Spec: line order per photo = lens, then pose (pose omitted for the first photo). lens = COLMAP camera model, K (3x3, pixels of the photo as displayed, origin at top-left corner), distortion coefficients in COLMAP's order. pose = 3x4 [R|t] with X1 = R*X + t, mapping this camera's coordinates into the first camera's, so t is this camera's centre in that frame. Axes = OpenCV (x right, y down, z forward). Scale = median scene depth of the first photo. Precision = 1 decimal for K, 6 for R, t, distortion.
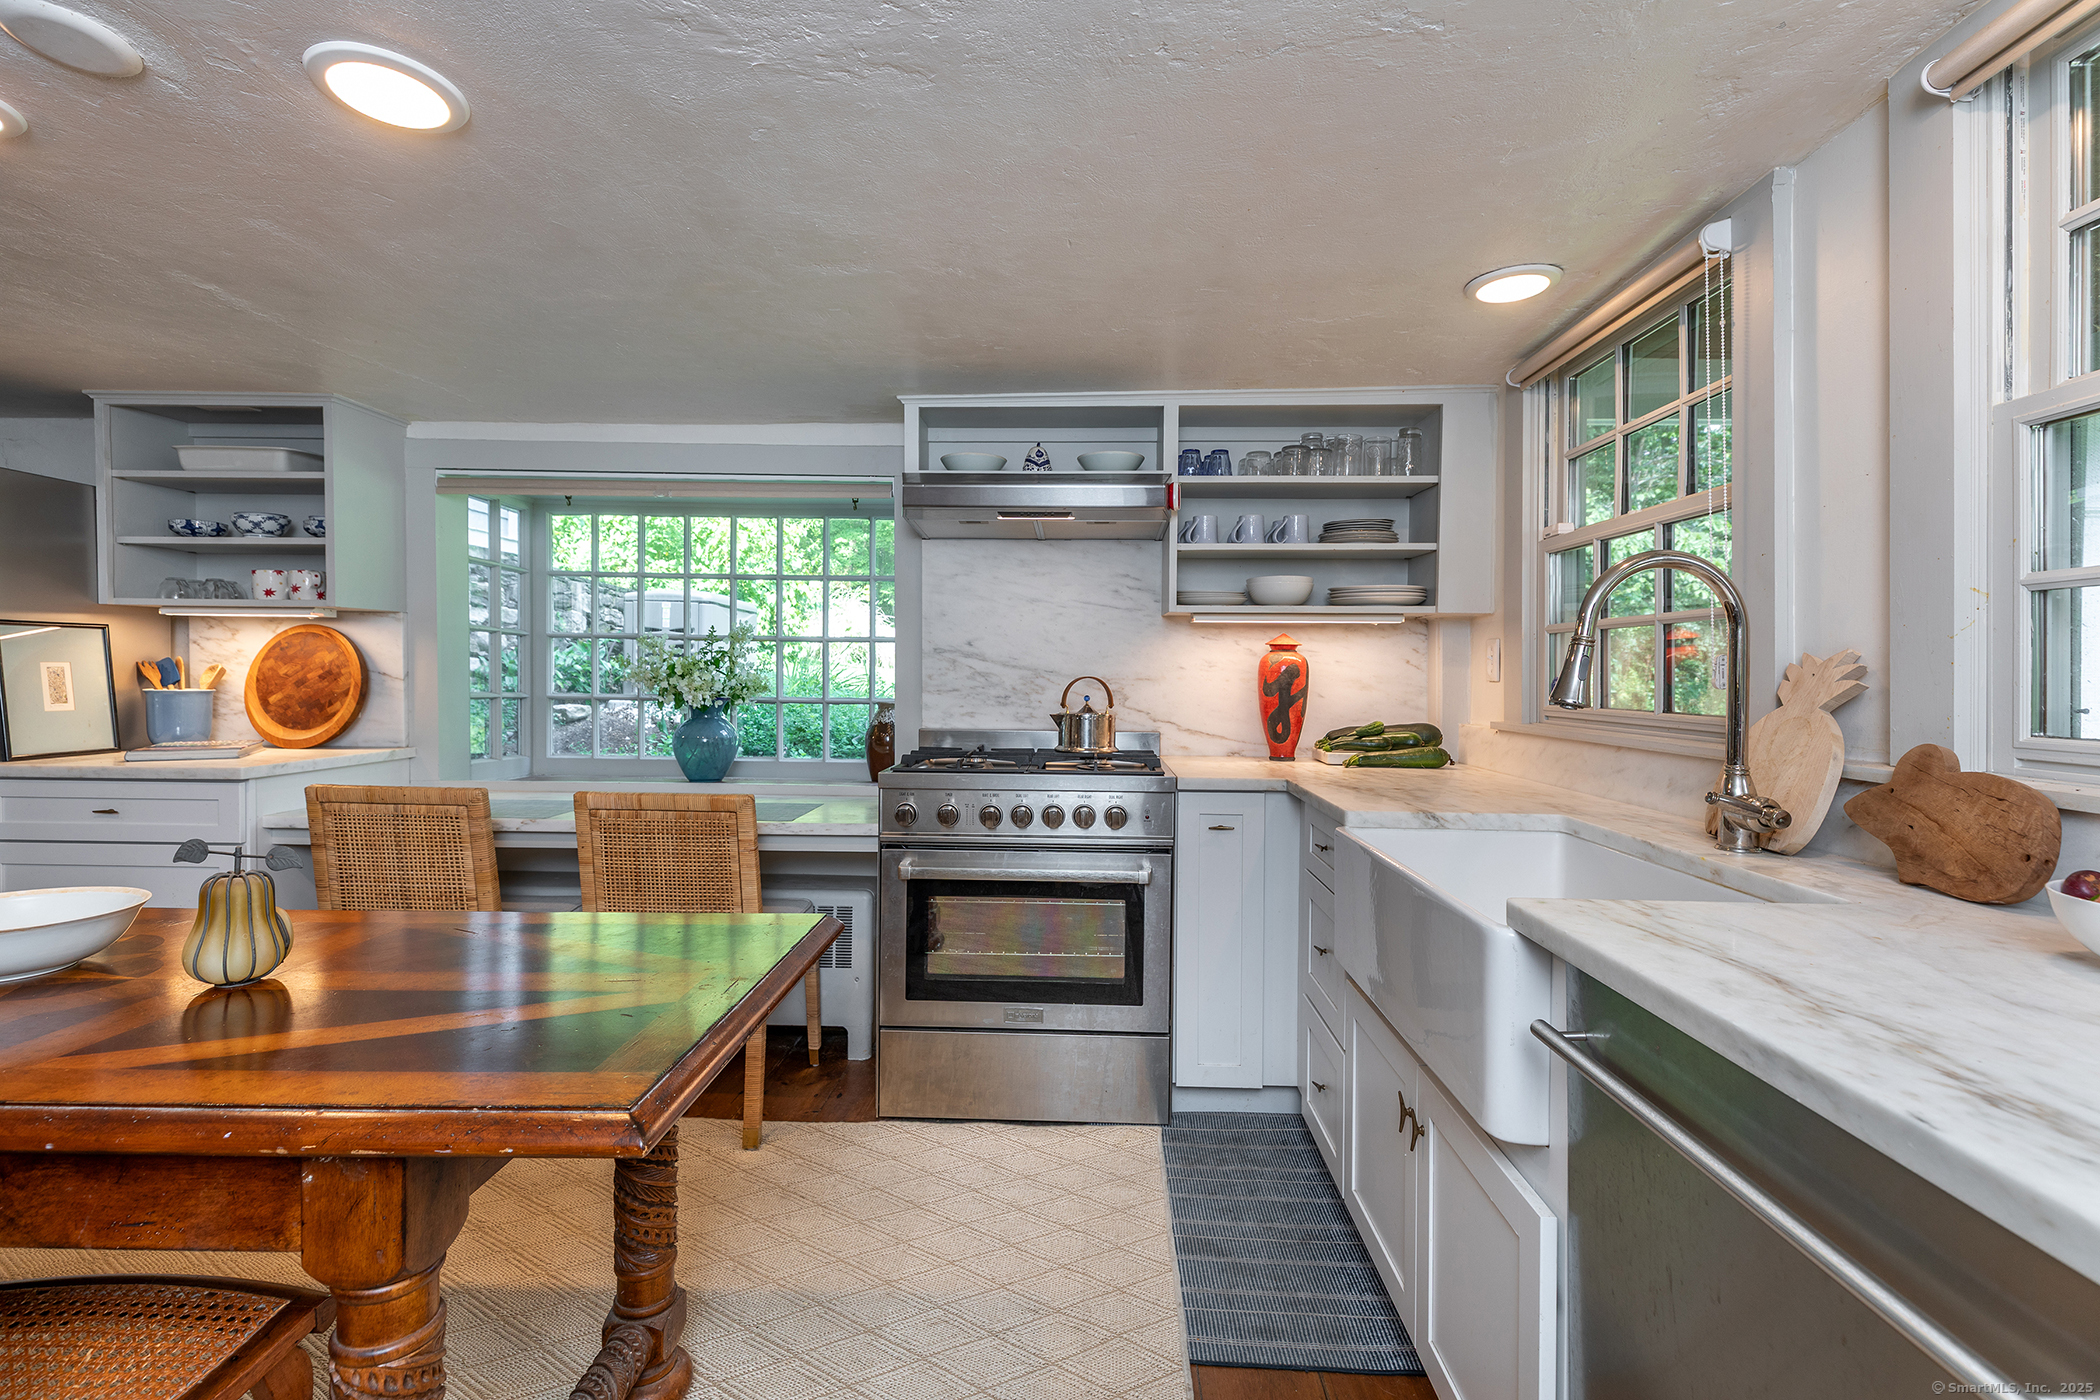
lens RADIAL K [[907.0, 0, 1049.2], [0, 907.0, 658.1], [0, 0, 1]] dist [0.001491, 0.000180]
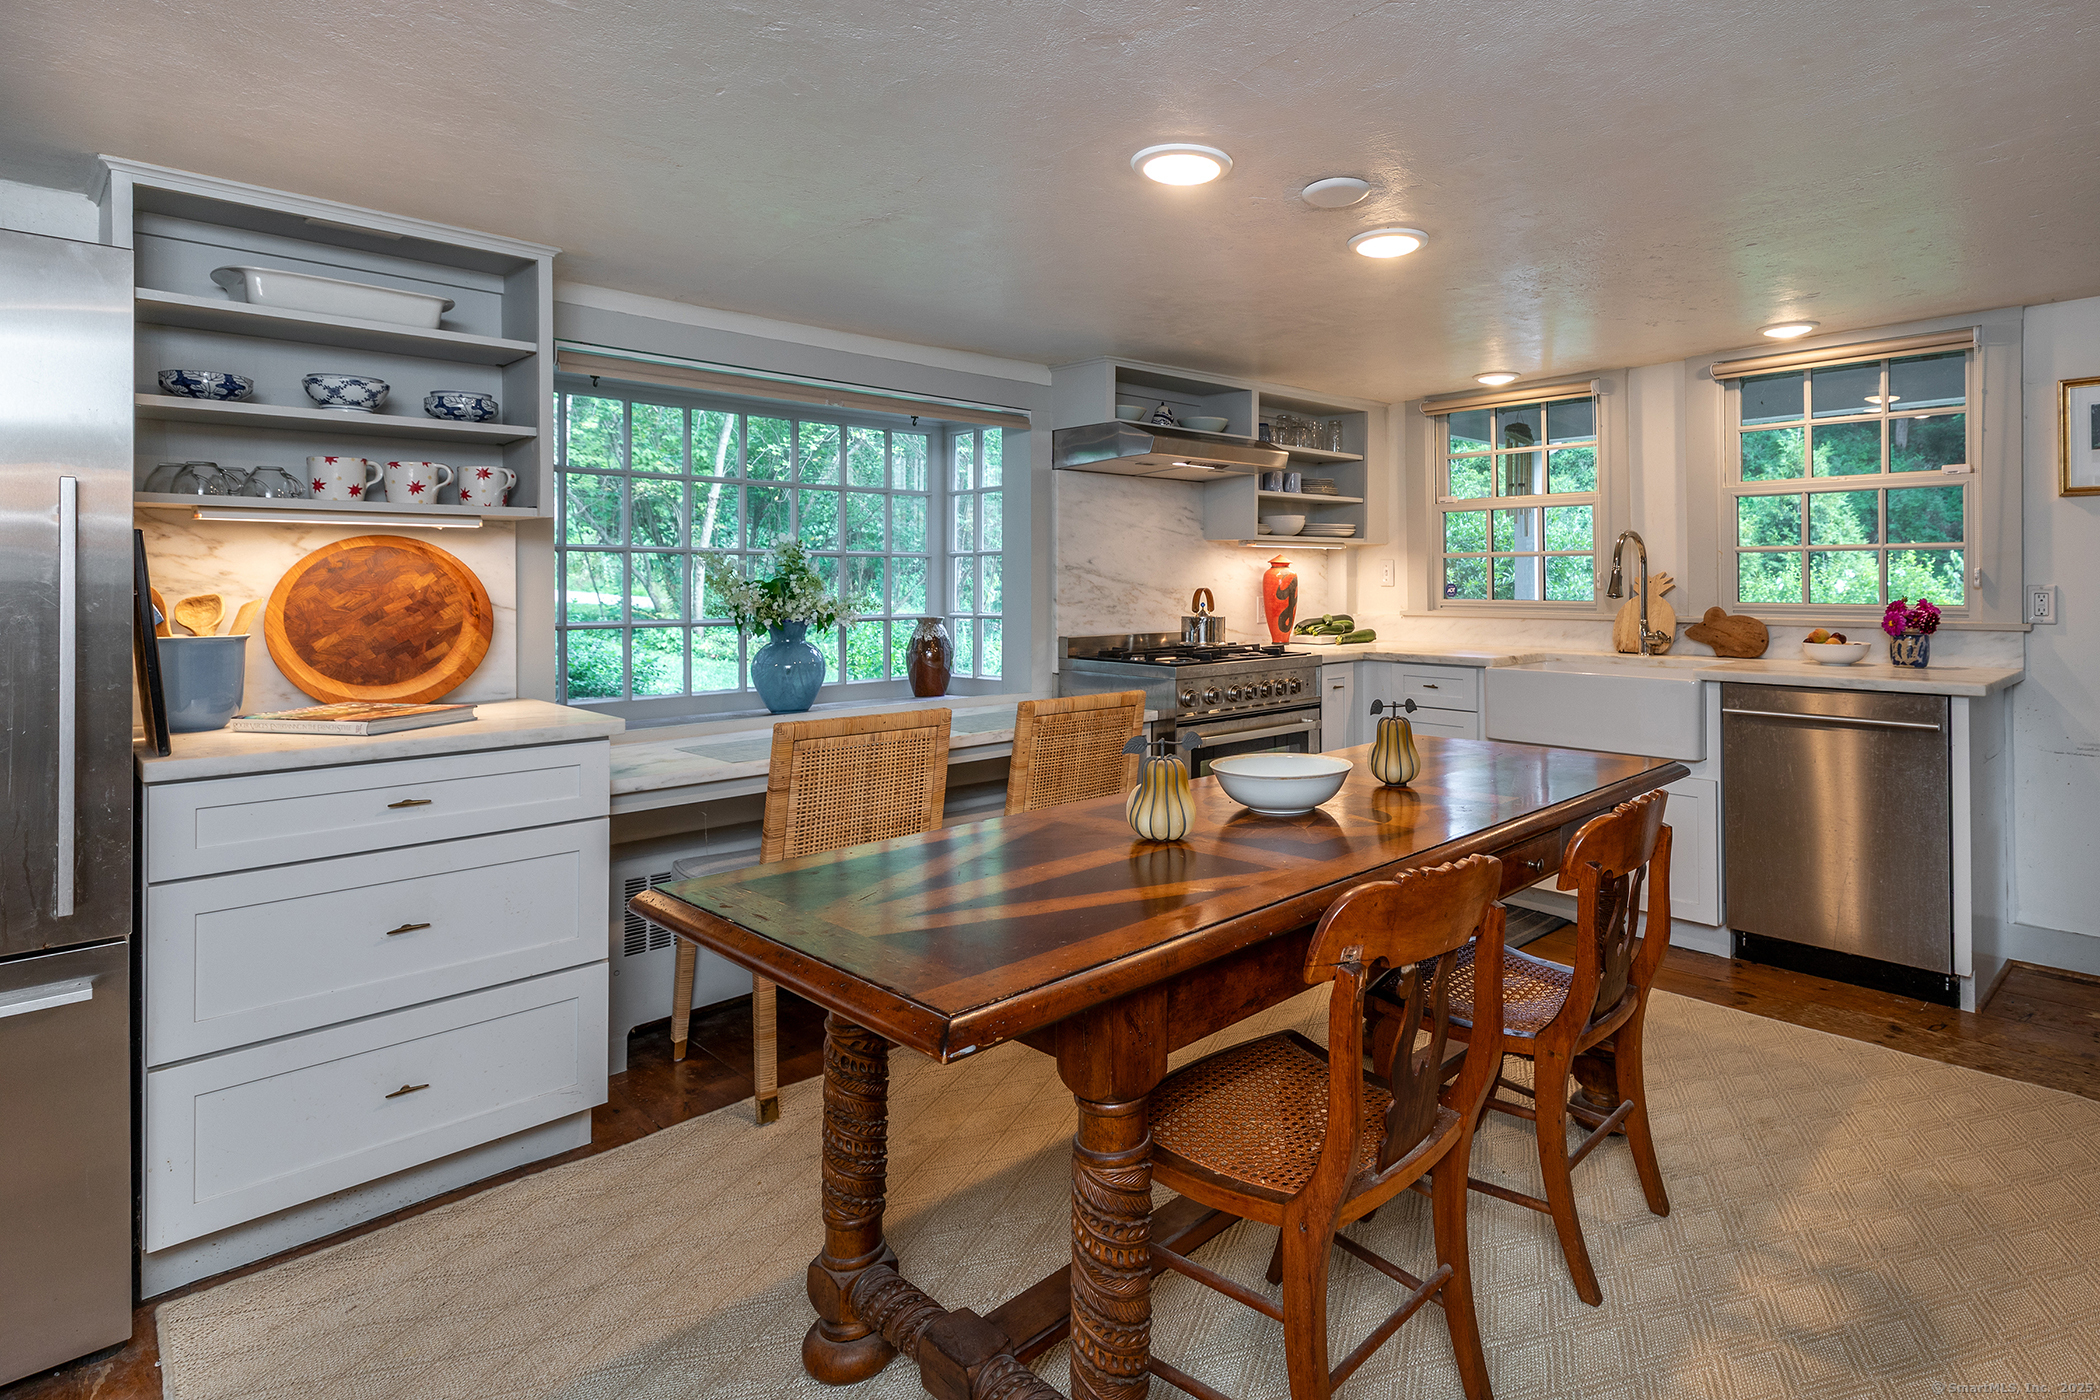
lens RADIAL K [[1101.9, 0, 1053.2], [0, 1101.9, 561.5], [0, 0, 1]] dist [-0.002071, -0.000292]
pose [[0.721819, -0.001876, 0.692080, -1.092833], [0.006040, 0.999975, -0.003589, -0.011456], [-0.692056, 0.006771, 0.721812, 0.018036]]
